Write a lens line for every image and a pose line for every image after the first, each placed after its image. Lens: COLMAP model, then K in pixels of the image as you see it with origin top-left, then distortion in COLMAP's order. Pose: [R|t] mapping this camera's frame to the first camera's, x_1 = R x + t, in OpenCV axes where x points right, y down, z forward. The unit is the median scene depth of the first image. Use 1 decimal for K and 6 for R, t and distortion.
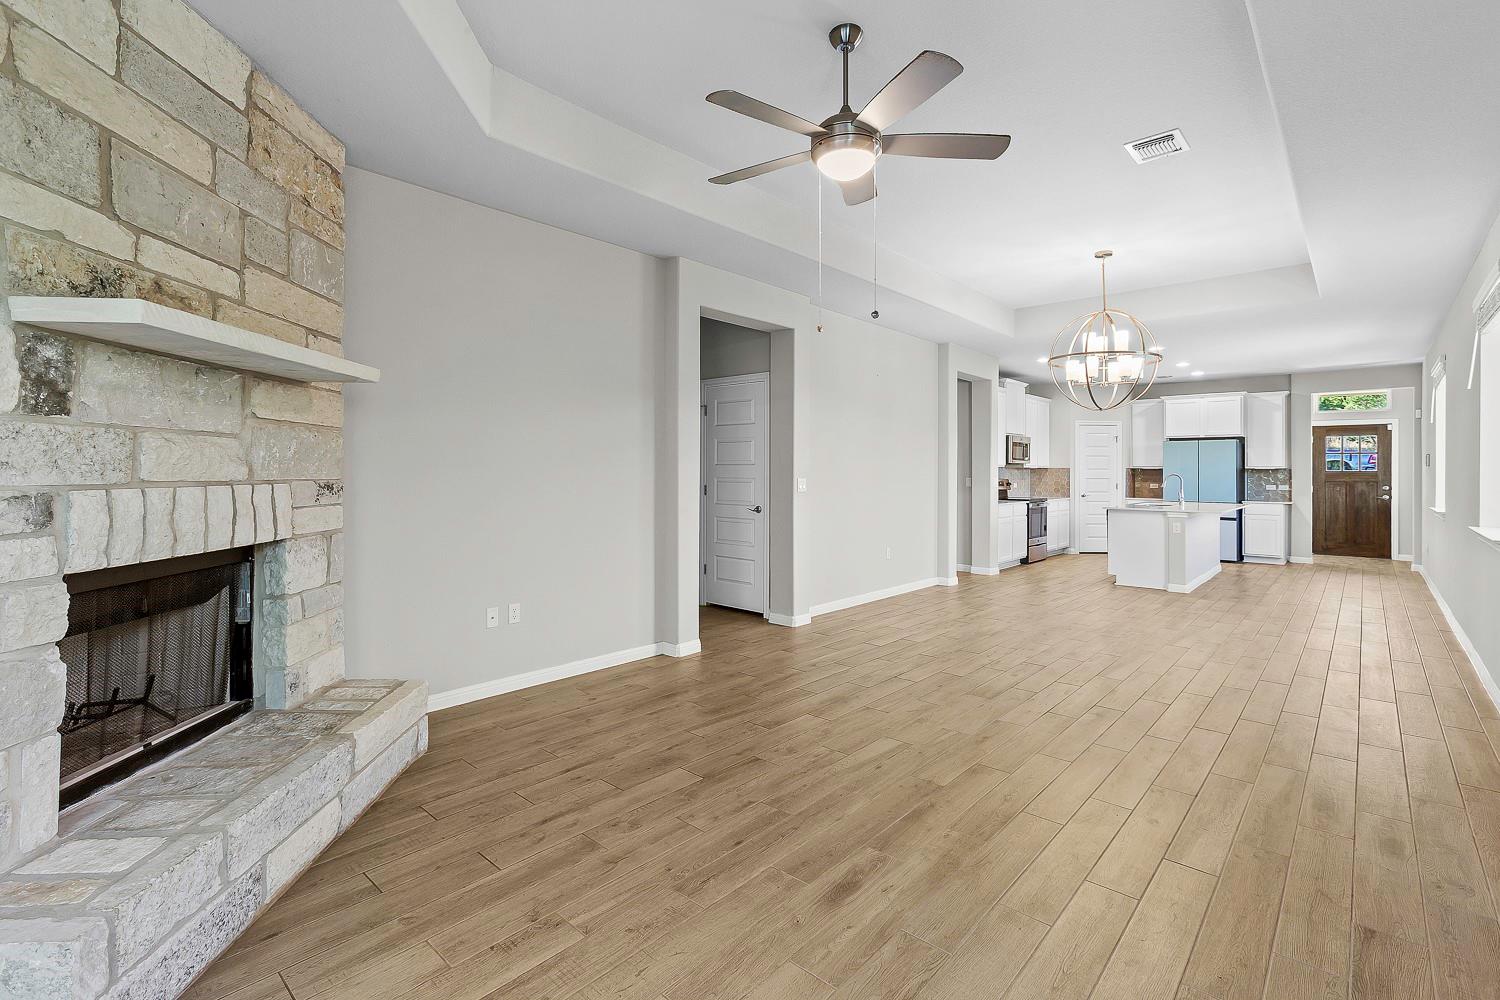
lens RADIAL K [[669.4, 0, 743.5], [0, 669.4, 465.3], [0, 0, 1]] dist [0.000729, 0.000301]
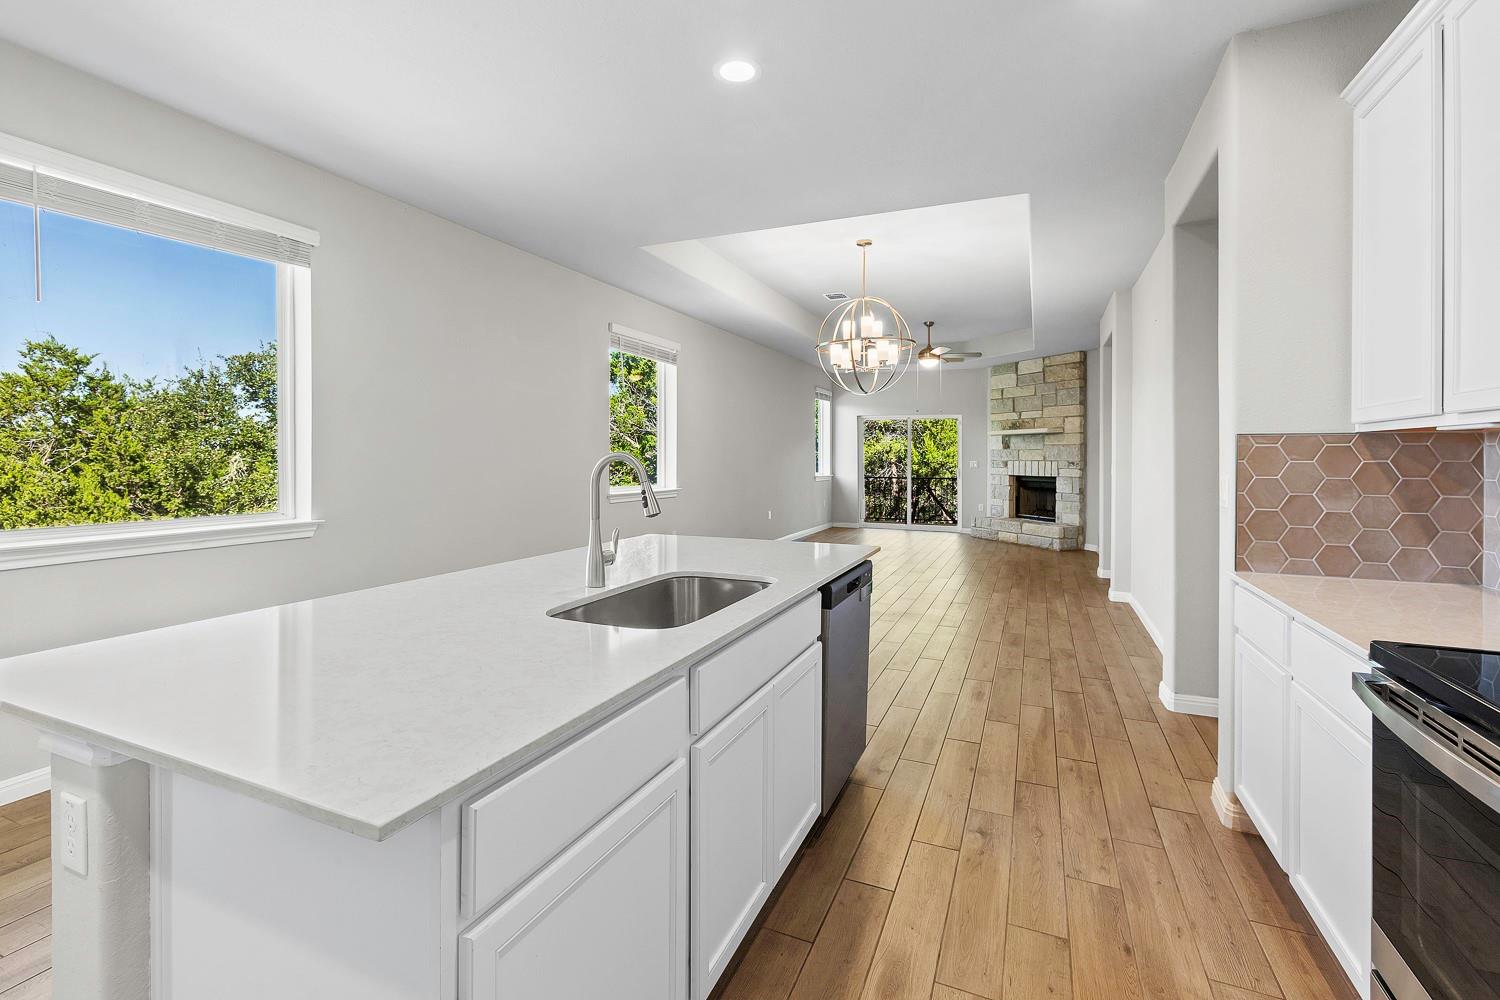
lens RADIAL K [[702.7, 0, 738.6], [0, 702.7, 446.6], [0, 0, 1]] dist [0.001828, 0.000671]
pose [[-0.942908, -0.015494, -0.332692, 0.602521], [-0.008035, 0.999685, -0.023782, 0.013763], [0.332956, -0.019751, -0.942736, 1.091885]]
